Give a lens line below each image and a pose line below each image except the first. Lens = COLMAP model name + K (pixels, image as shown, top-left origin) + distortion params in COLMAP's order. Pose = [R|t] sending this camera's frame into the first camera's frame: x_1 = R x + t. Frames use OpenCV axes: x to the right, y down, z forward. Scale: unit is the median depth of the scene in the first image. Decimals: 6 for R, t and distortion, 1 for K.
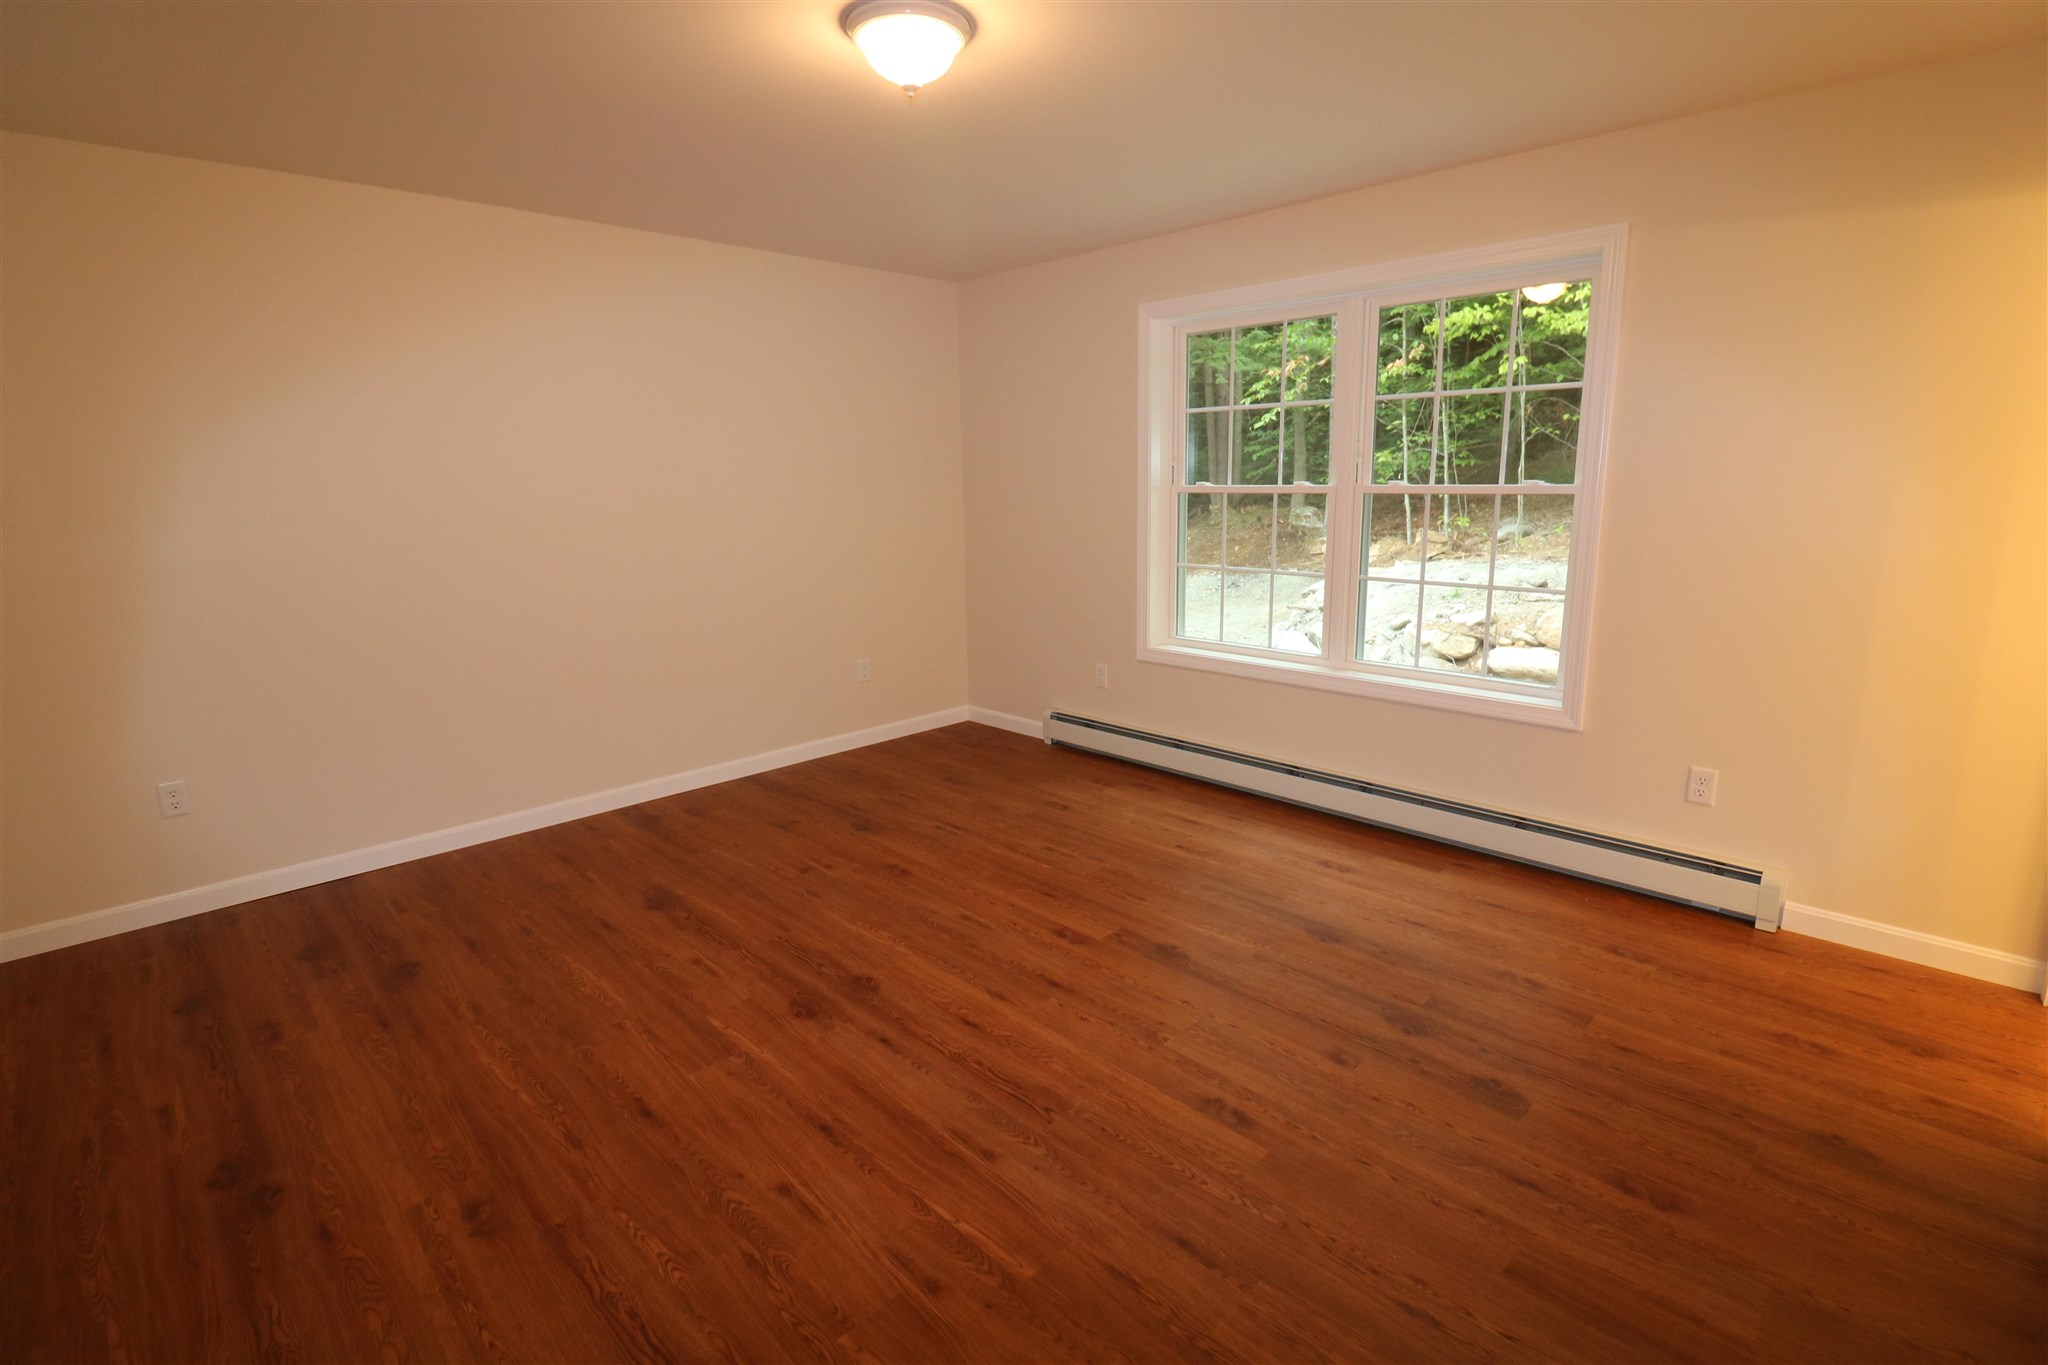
lens RADIAL K [[944.5, 0, 1034.1], [0, 944.5, 664.4], [0, 0, 1]] dist [0.000300, -0.013612]
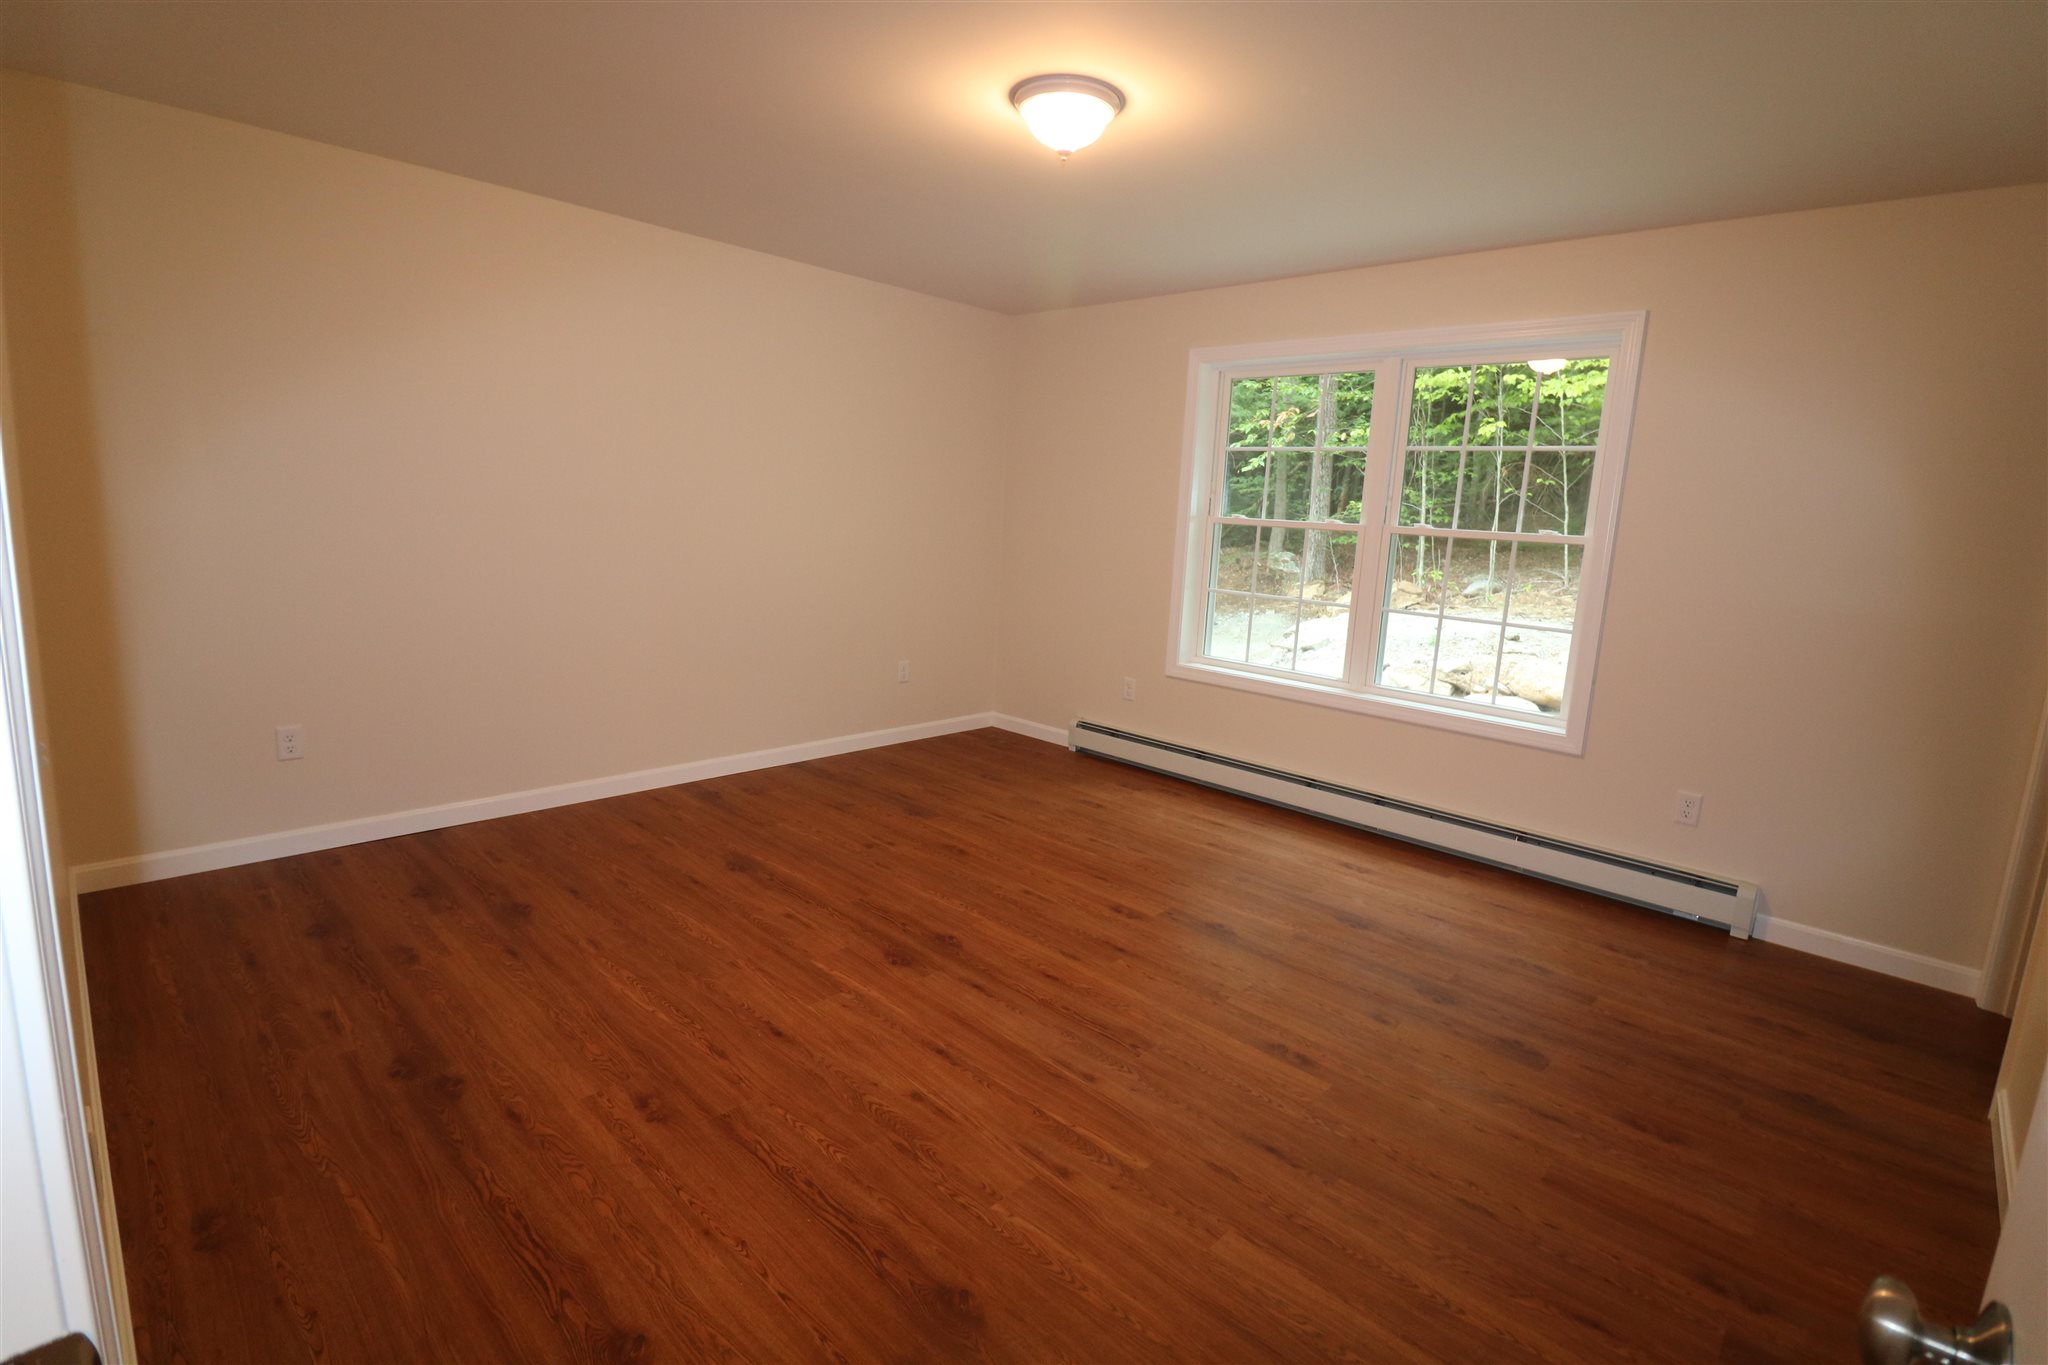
lens RADIAL K [[944.1, 0, 1030.8], [0, 944.1, 660.3], [0, 0, 1]] dist [0.001628, -0.015109]
pose [[0.997543, 0.060649, 0.035066, -0.137489], [-0.059361, 0.997562, -0.036684, 0.044302], [-0.037206, 0.034512, 0.998711, -0.113186]]
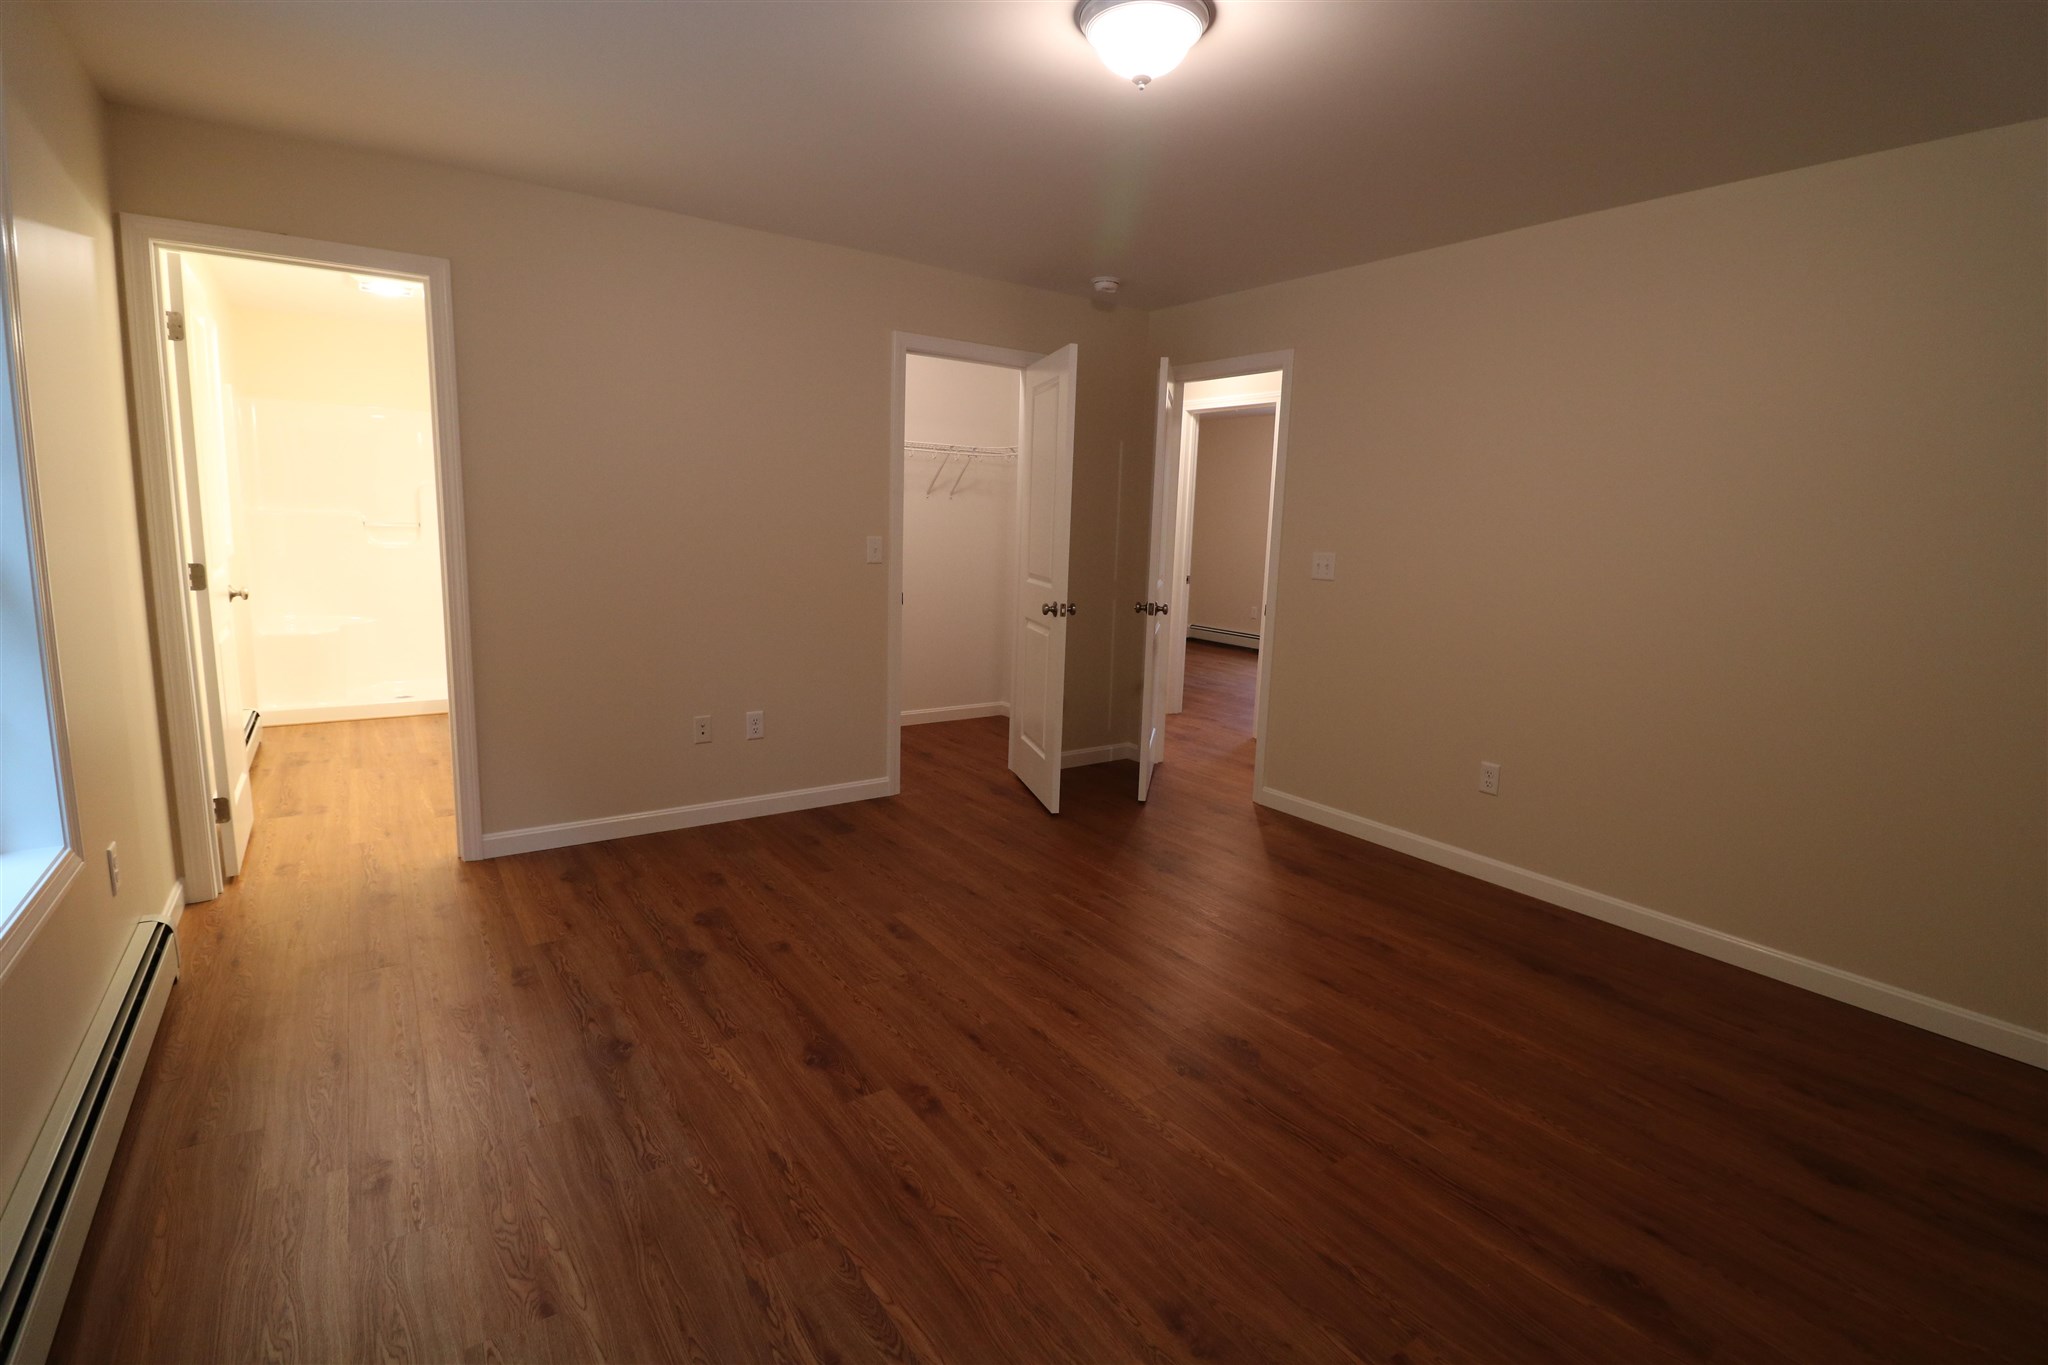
lens RADIAL K [[944.5, 0, 1034.1], [0, 944.5, 664.4], [0, 0, 1]] dist [0.000300, -0.013612]
pose [[-0.985566, -0.045198, 0.163144, -0.162192], [0.013379, 0.939890, 0.341214, -0.299798], [-0.168760, 0.338472, -0.925720, 1.651253]]
